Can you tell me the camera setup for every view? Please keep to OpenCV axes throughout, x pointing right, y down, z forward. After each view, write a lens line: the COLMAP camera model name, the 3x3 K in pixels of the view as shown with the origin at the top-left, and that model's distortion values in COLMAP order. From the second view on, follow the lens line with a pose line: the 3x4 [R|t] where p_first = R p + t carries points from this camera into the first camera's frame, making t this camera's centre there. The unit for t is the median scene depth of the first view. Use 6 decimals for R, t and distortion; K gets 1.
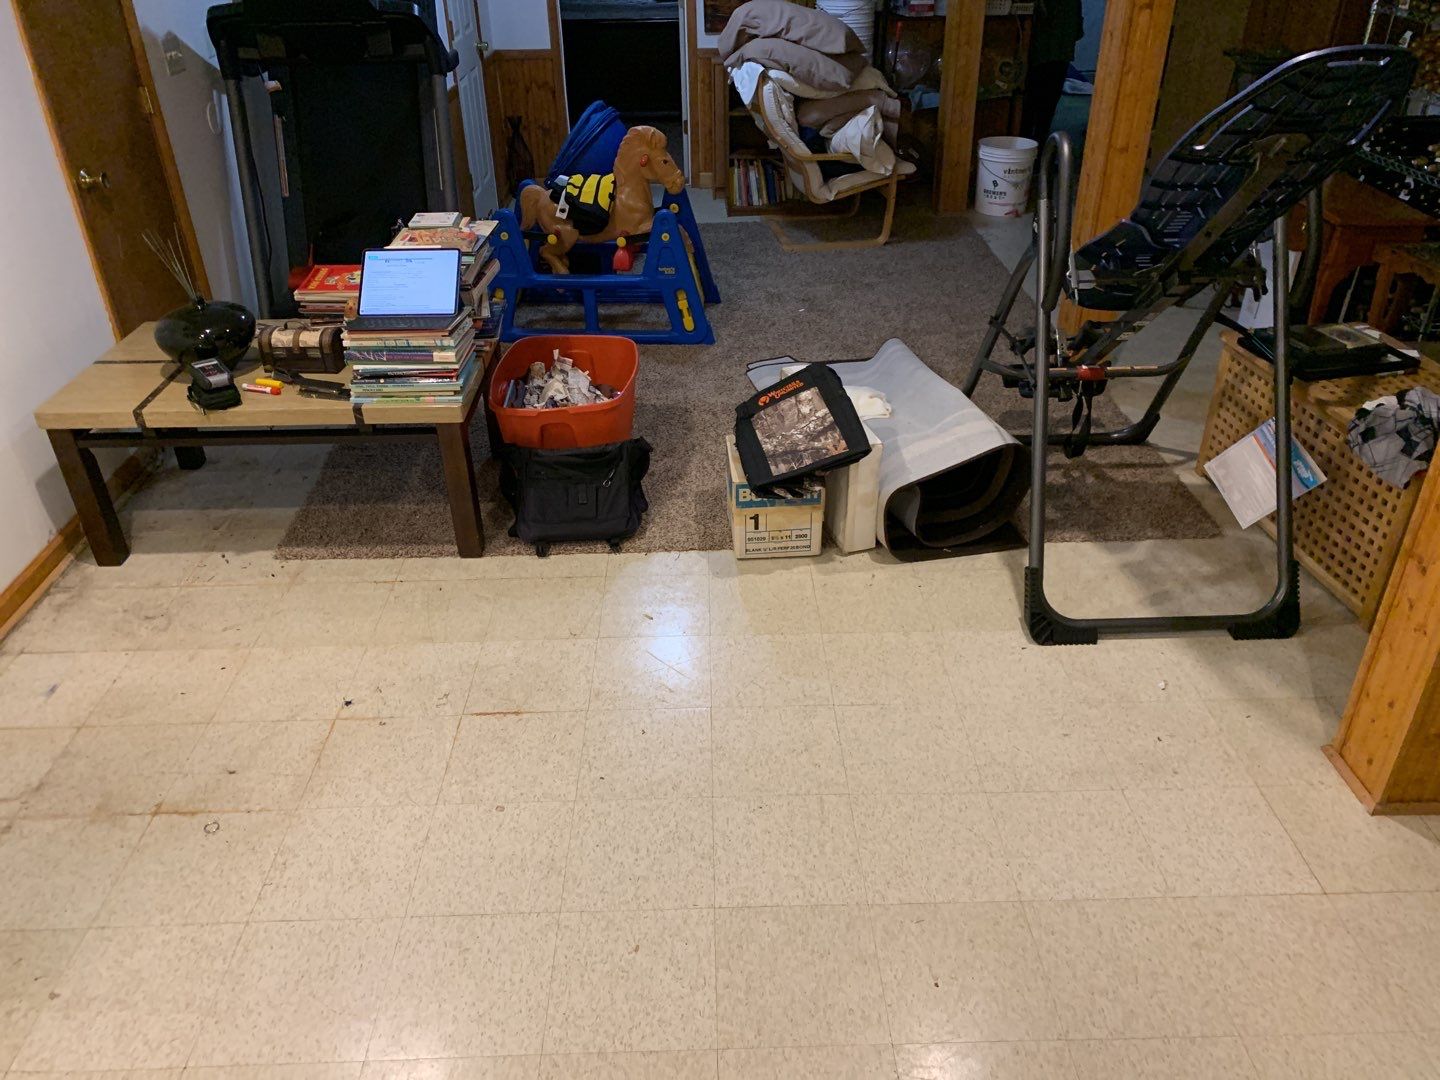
lens RADIAL K [[1132.0, 0, 720.0], [0, 1132.0, 540.0], [0, 0, 1]] dist [0.040442, -0.044473]
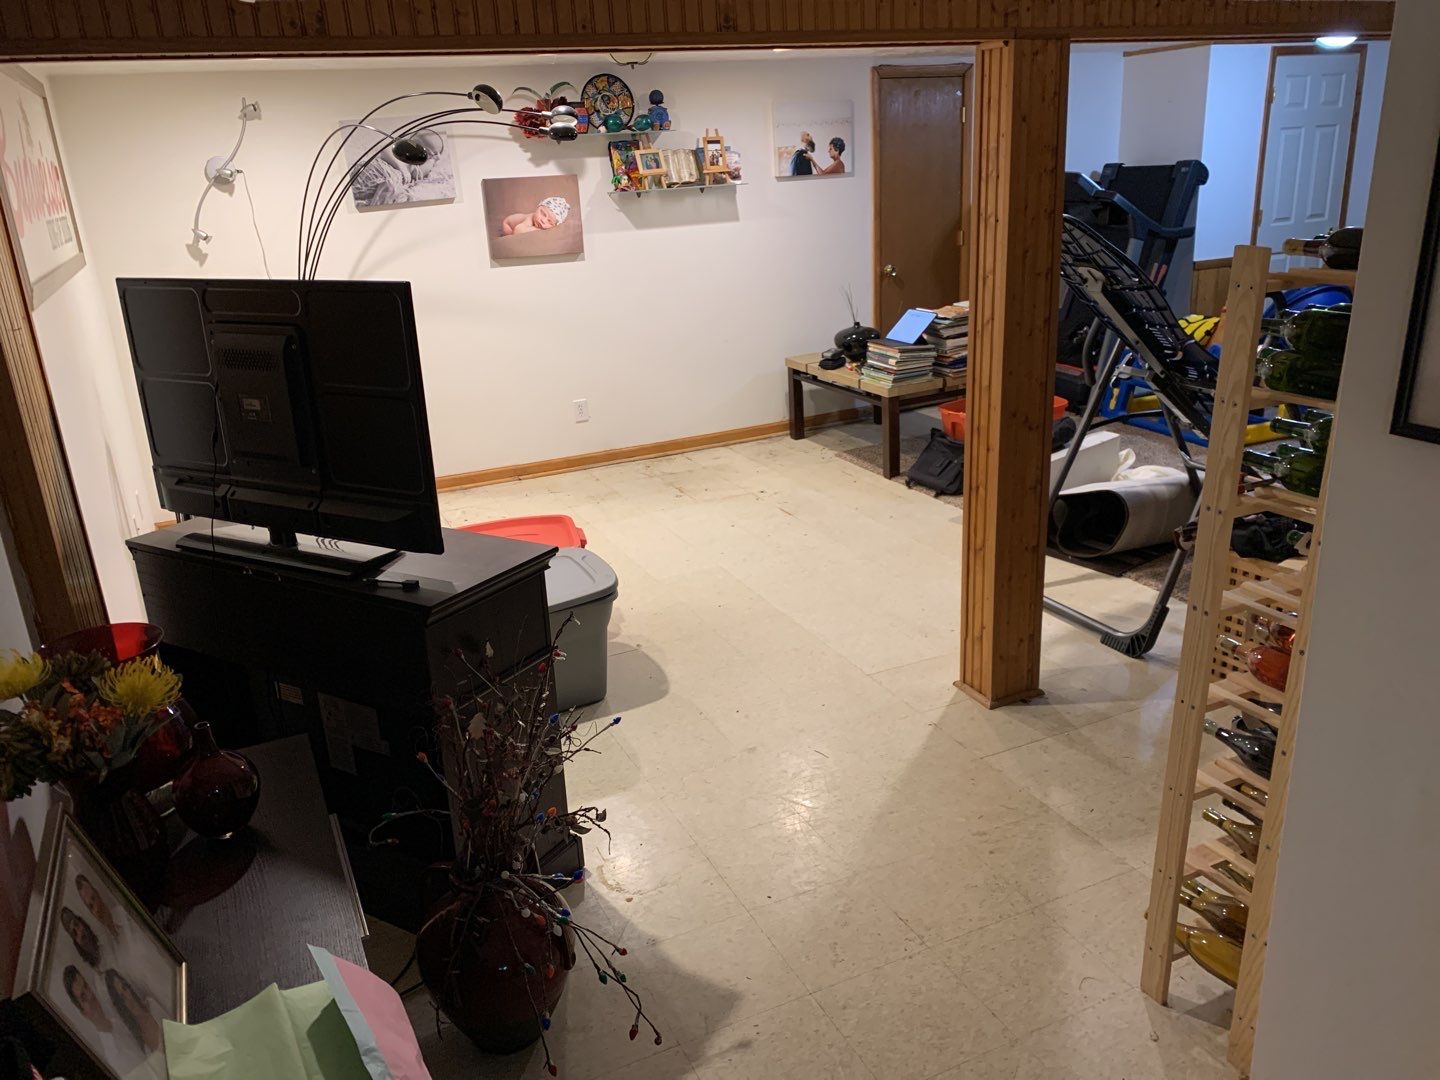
lens RADIAL K [[1132.0, 0, 720.0], [0, 1132.0, 540.0], [0, 0, 1]] dist [0.040442, -0.044473]
pose [[0.382667, 0.285735, -0.878590, 1.404111], [-0.422963, 0.899644, 0.108362, 0.023676], [0.821382, 0.330145, 0.465120, -0.028485]]
